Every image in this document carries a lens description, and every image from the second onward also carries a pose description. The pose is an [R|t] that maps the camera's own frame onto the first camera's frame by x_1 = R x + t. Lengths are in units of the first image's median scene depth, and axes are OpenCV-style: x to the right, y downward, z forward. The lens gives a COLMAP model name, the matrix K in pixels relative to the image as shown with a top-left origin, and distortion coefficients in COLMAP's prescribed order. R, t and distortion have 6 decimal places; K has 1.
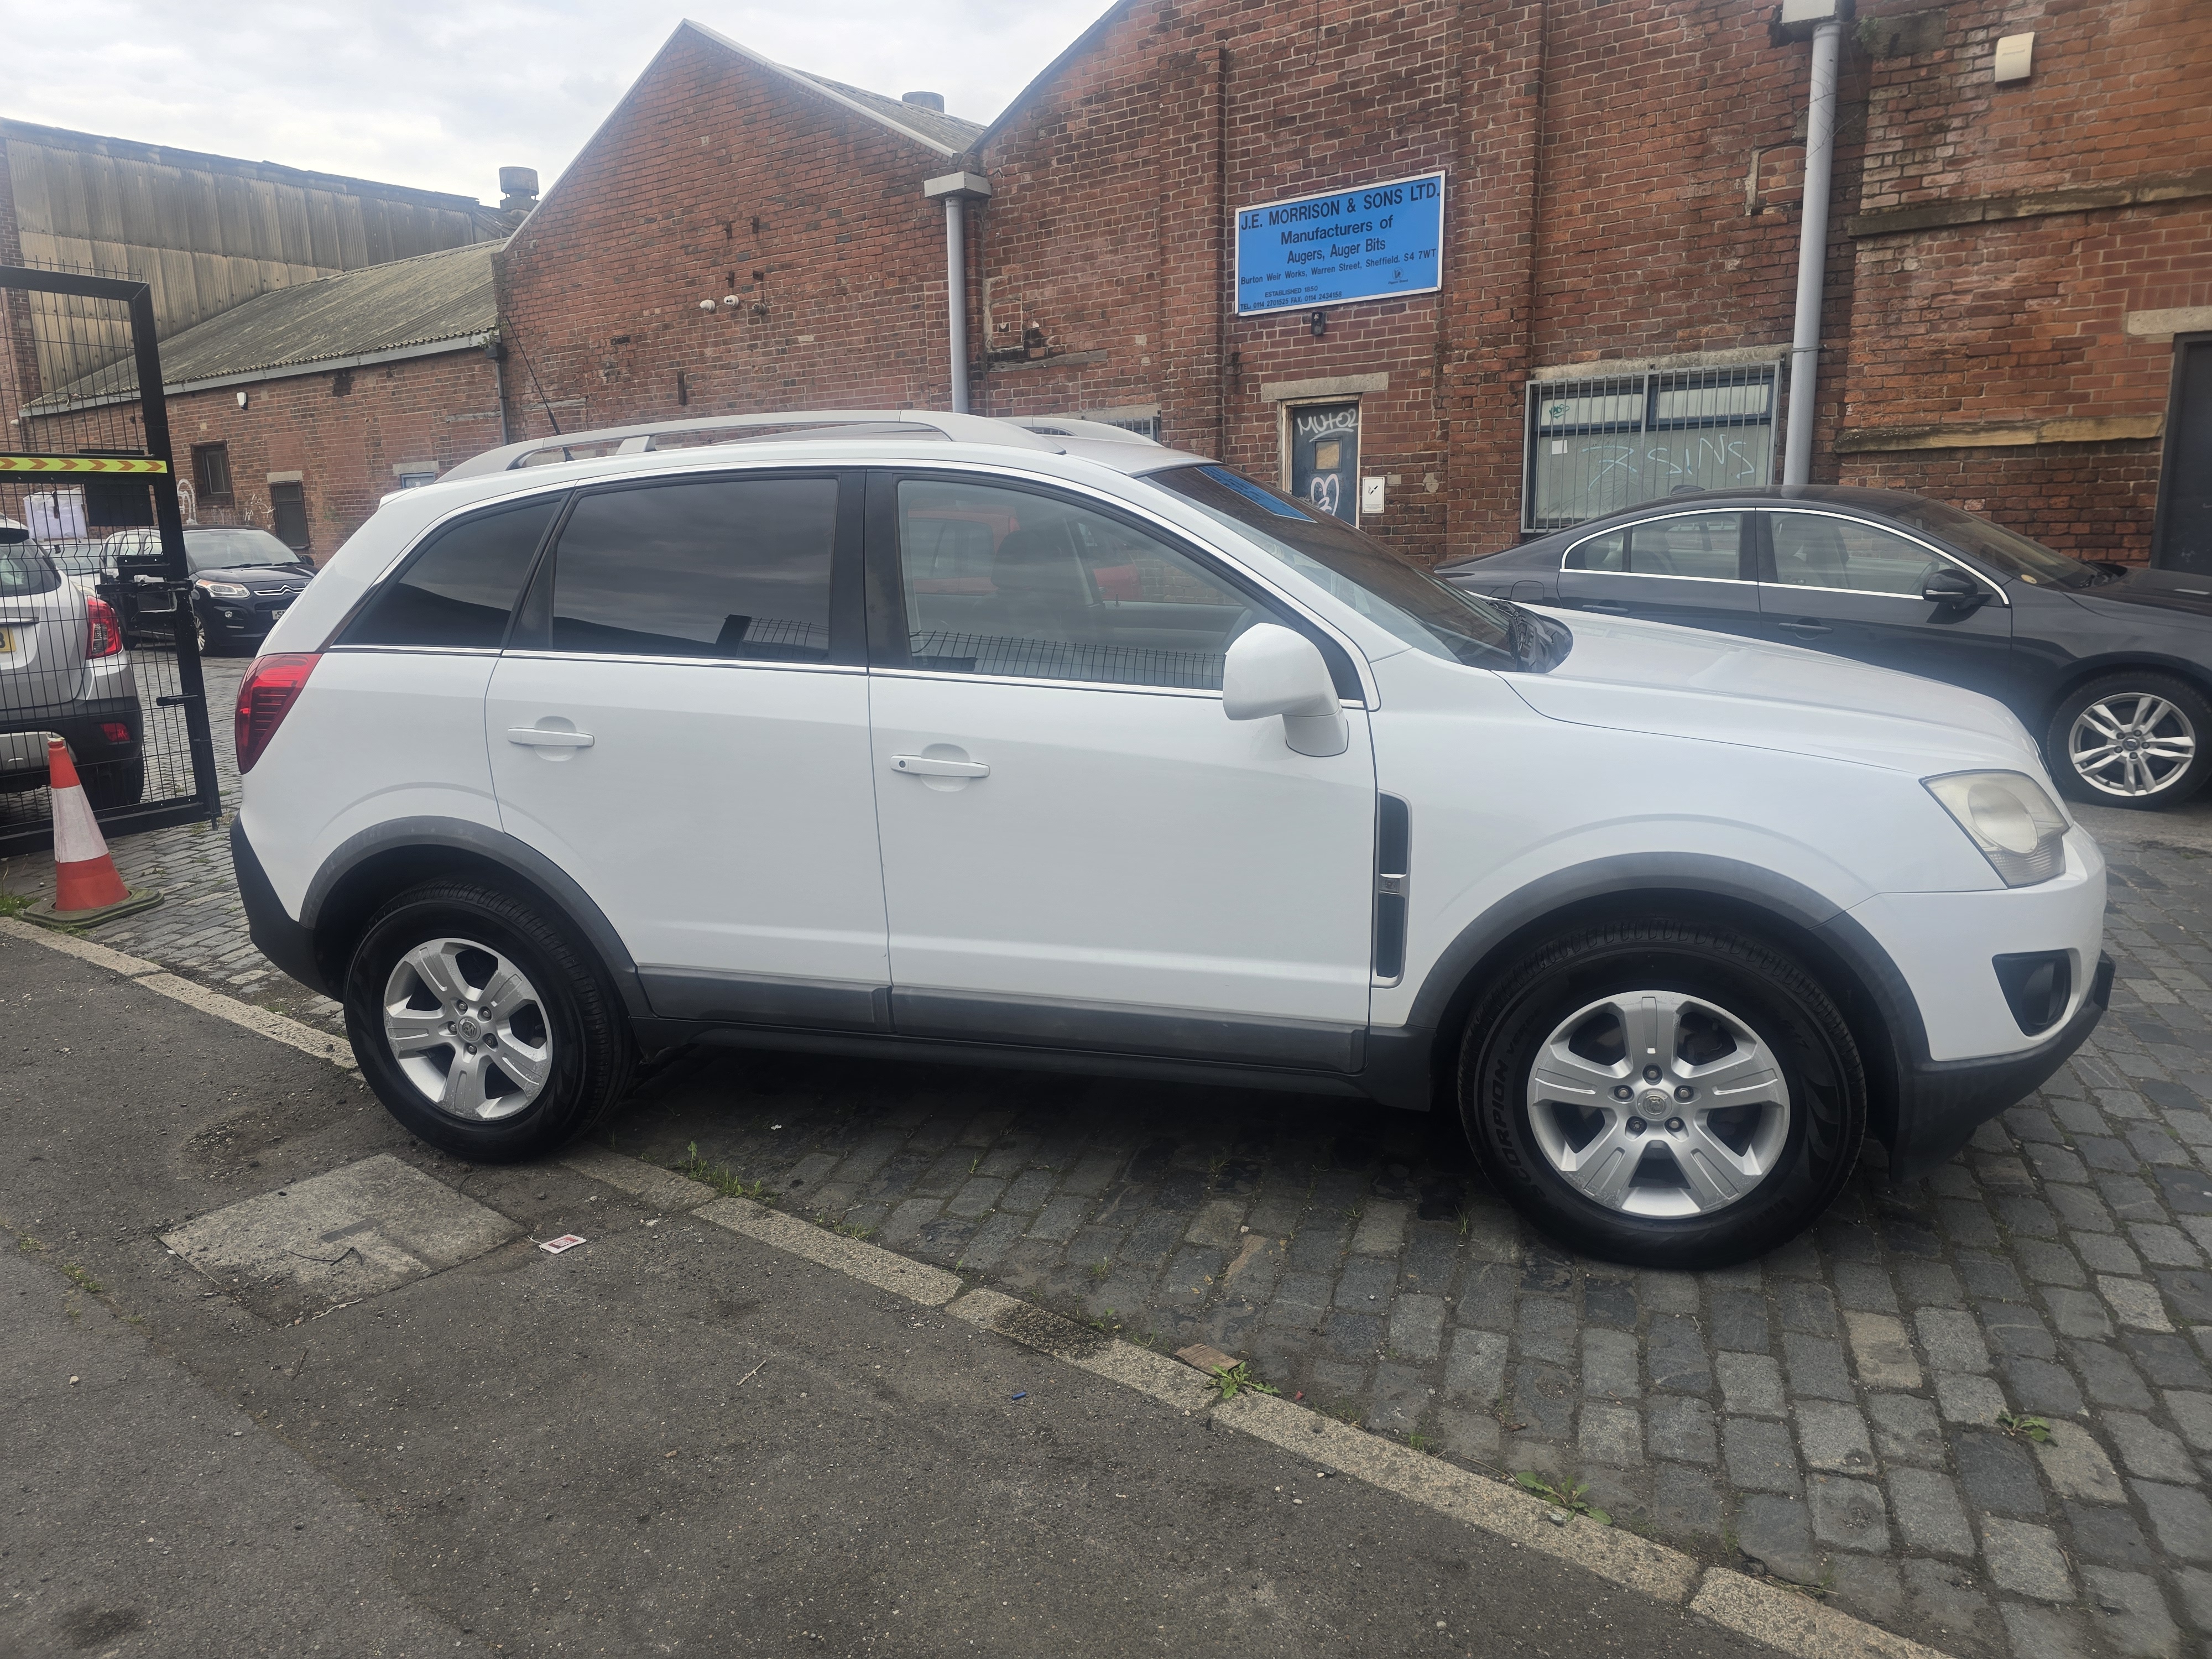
lens RADIAL K [[1494.5, 0, 1080.2], [0, 1494.5, 789.2], [0, 0, 1]] dist [0.051414, -0.056339]
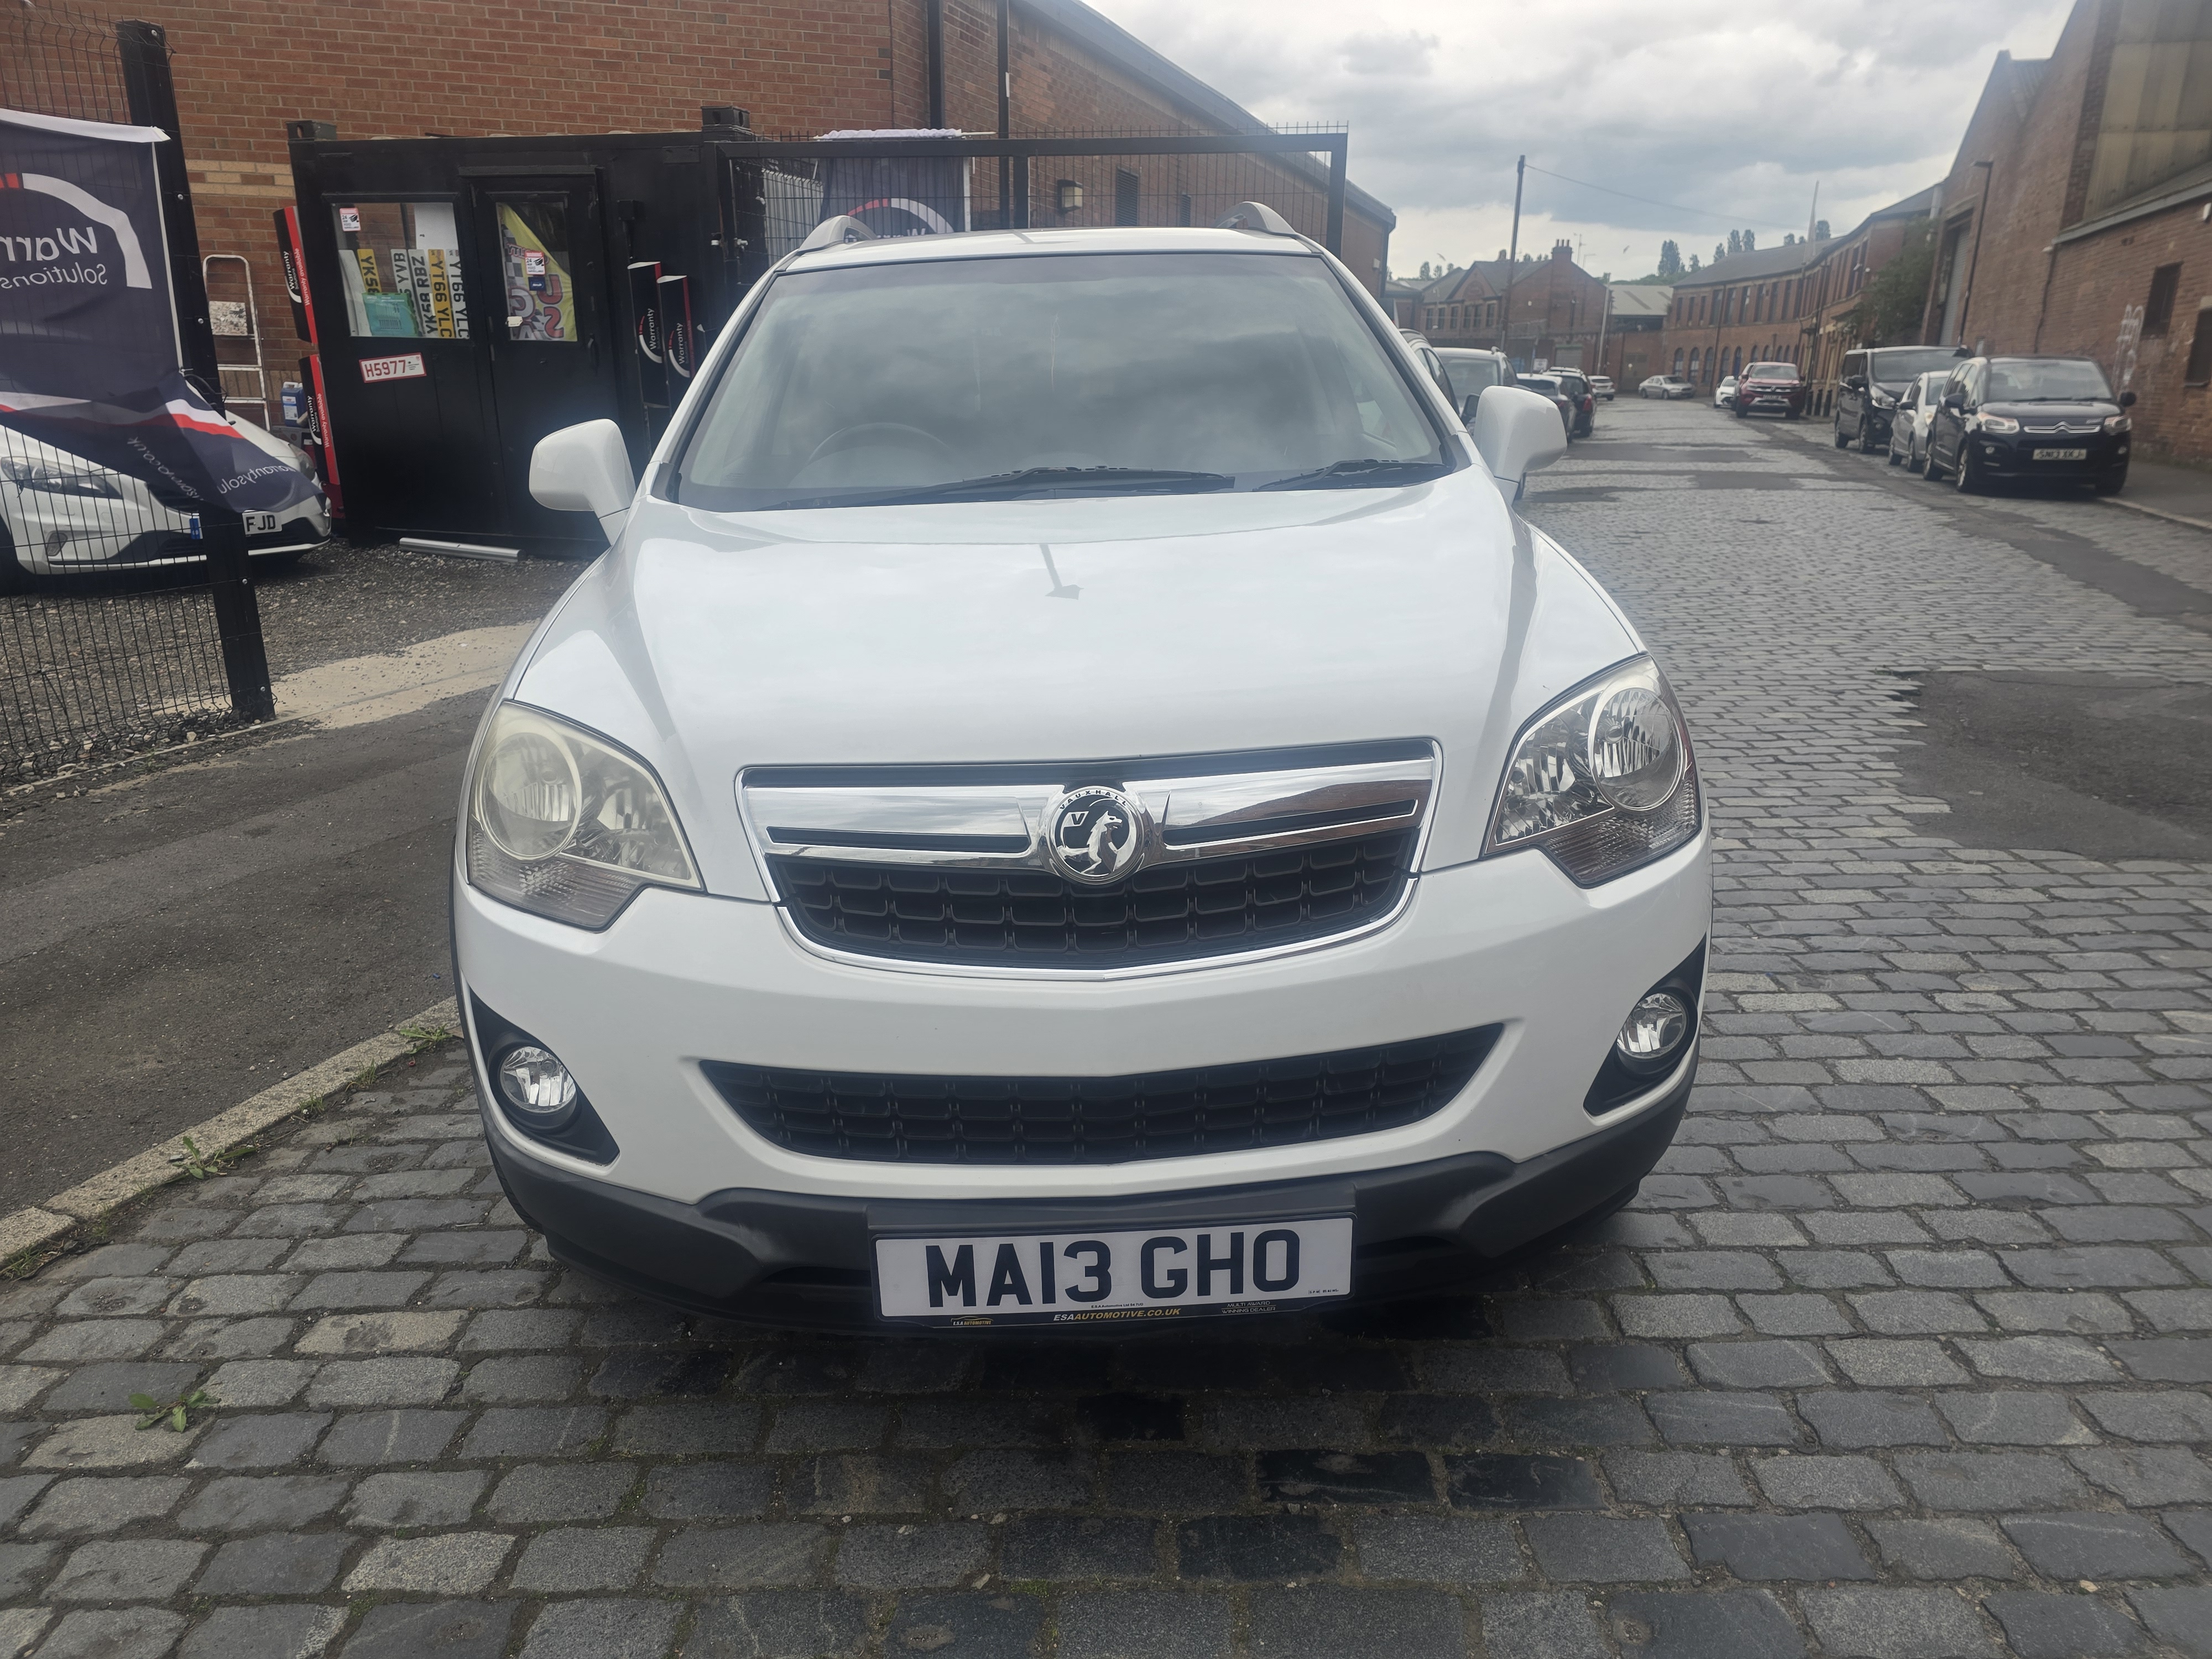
lens RADIAL K [[1490.7, 0, 1106.0], [0, 1490.7, 829.5], [0, 0, 1]] dist [0.001012, -0.001676]
pose [[0.326542, 0.301846, -0.895689, 0.323269], [-0.180859, 0.950080, 0.254240, -0.043853], [0.927718, 0.078974, 0.364832, 0.256339]]
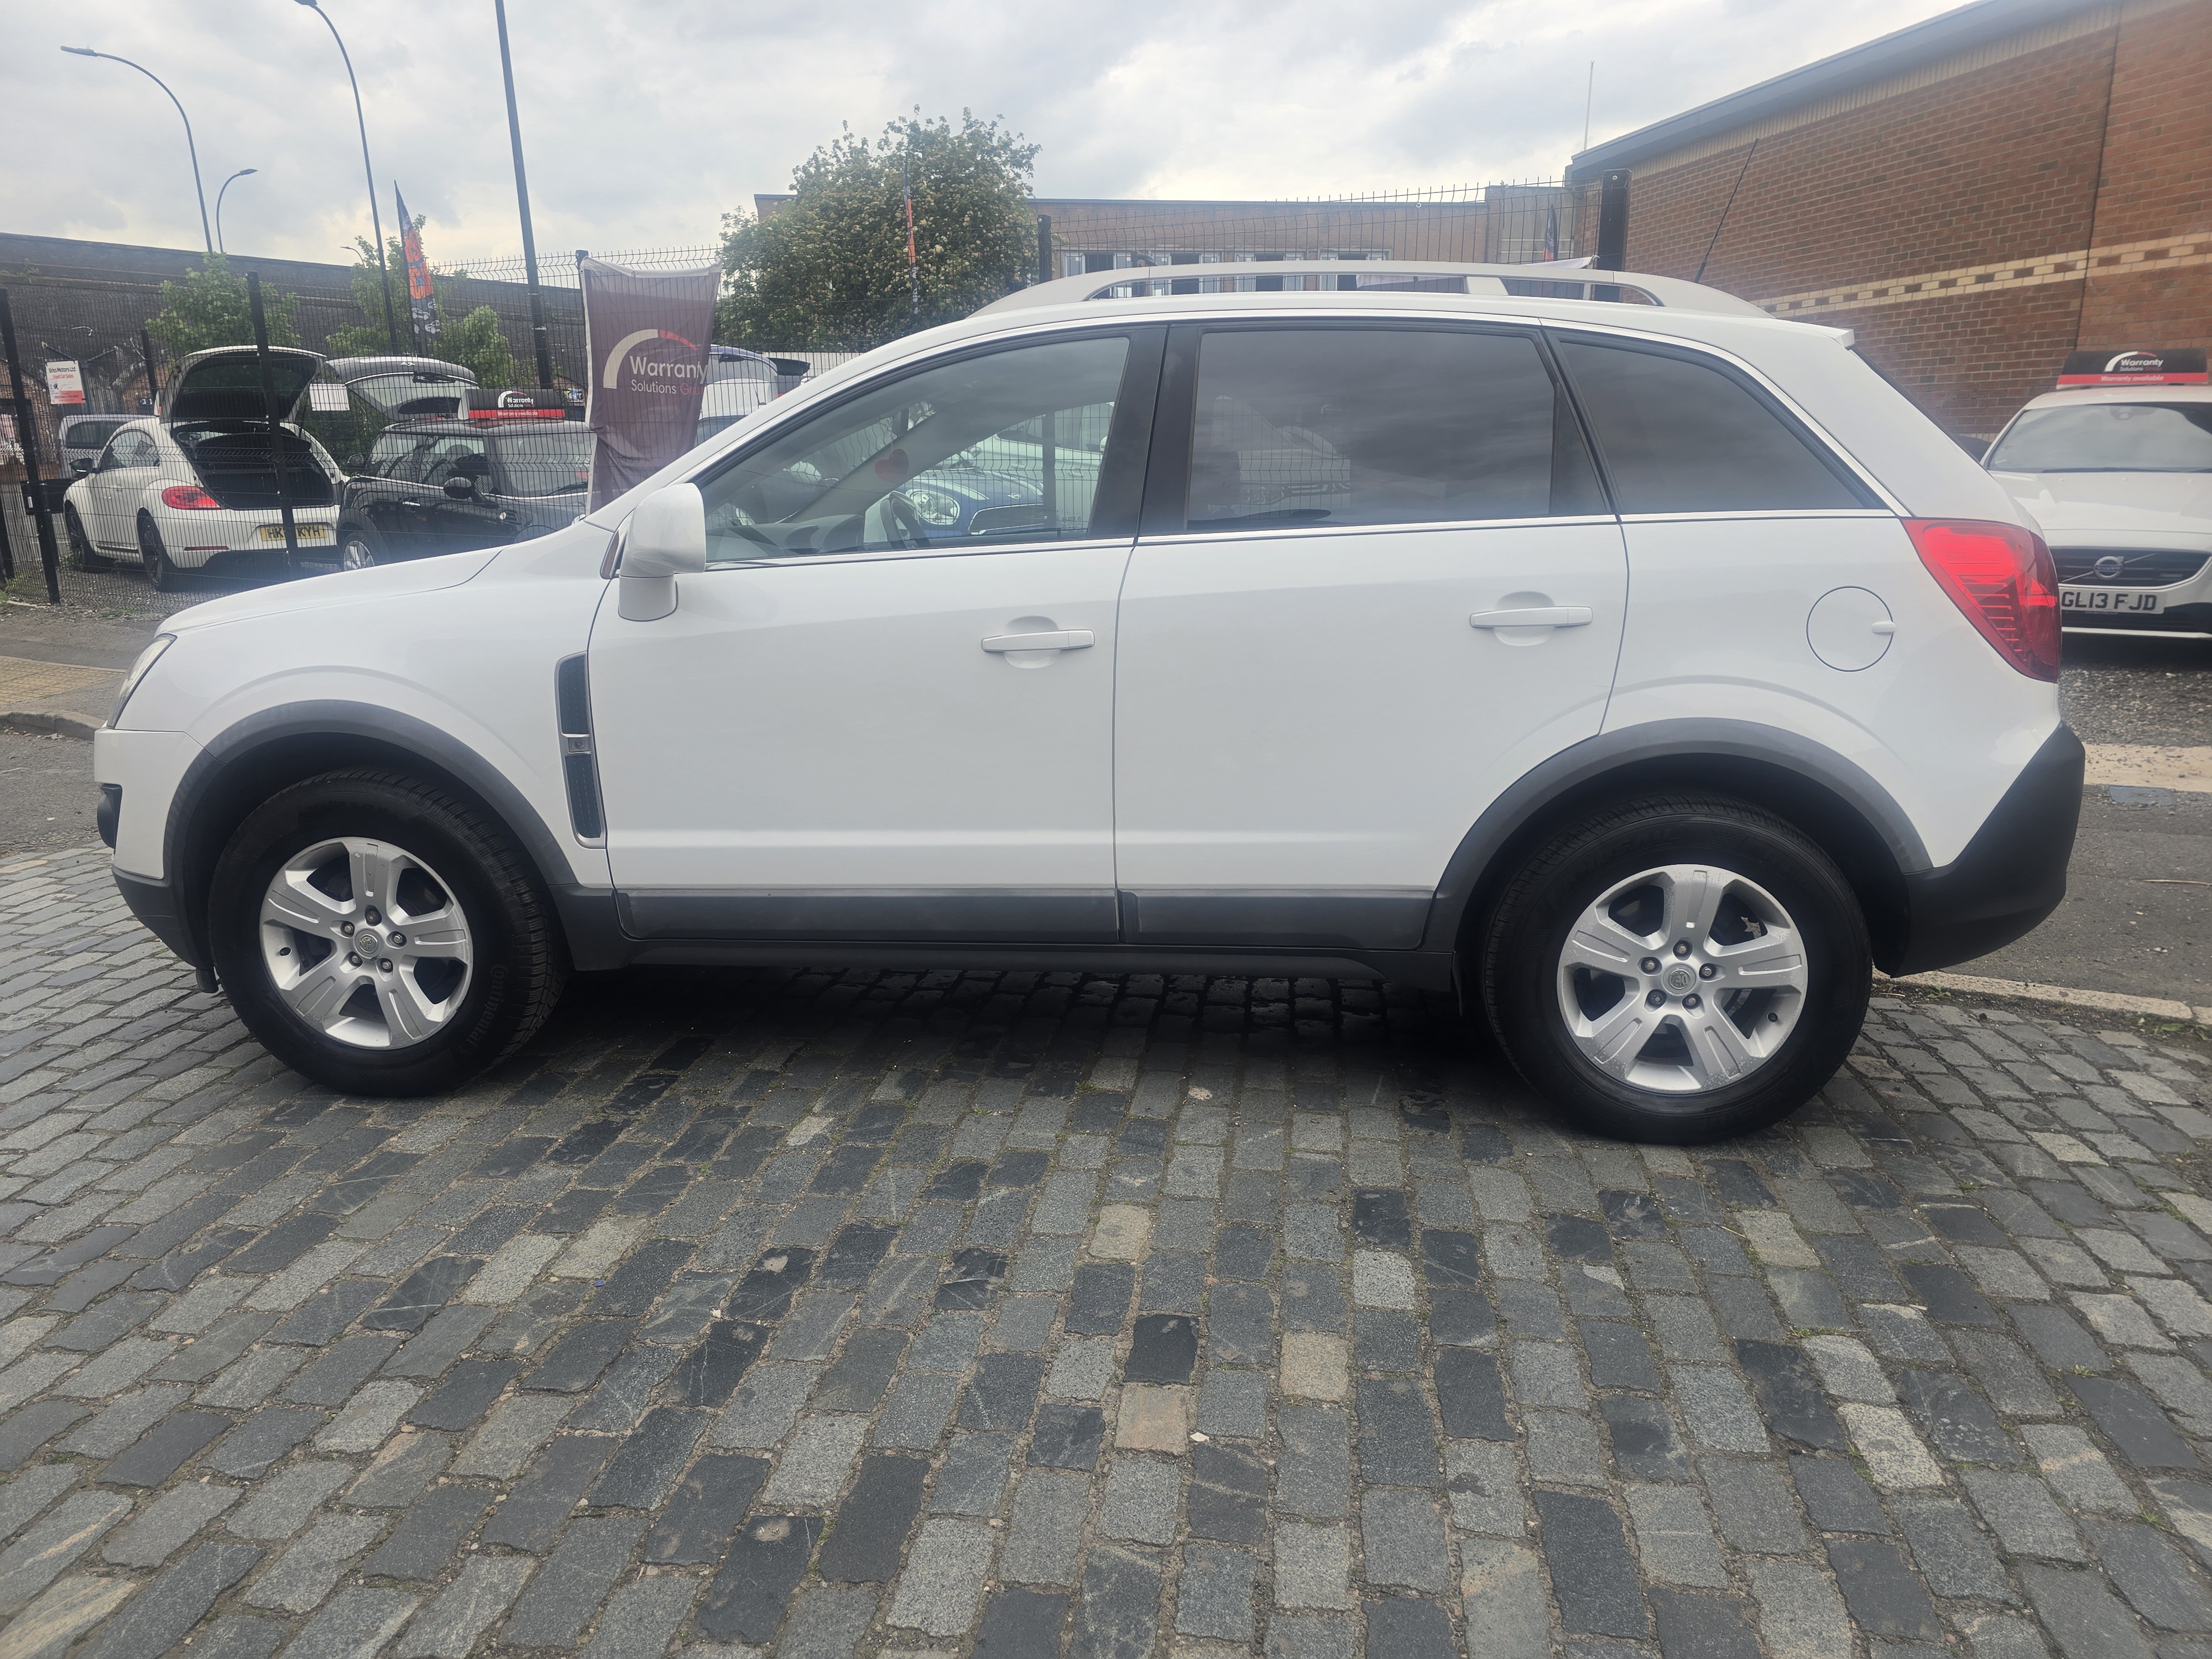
lens RADIAL K [[1472.0, 0, 1124.0], [0, 1472.0, 830.4], [0, 0, 1]] dist [0.050965, -0.042668]
pose [[-0.977068, 0.089115, -0.193383, 0.058004], [-0.000586, 0.907079, 0.420961, -0.120110], [0.212927, 0.411421, -0.886225, 0.692610]]
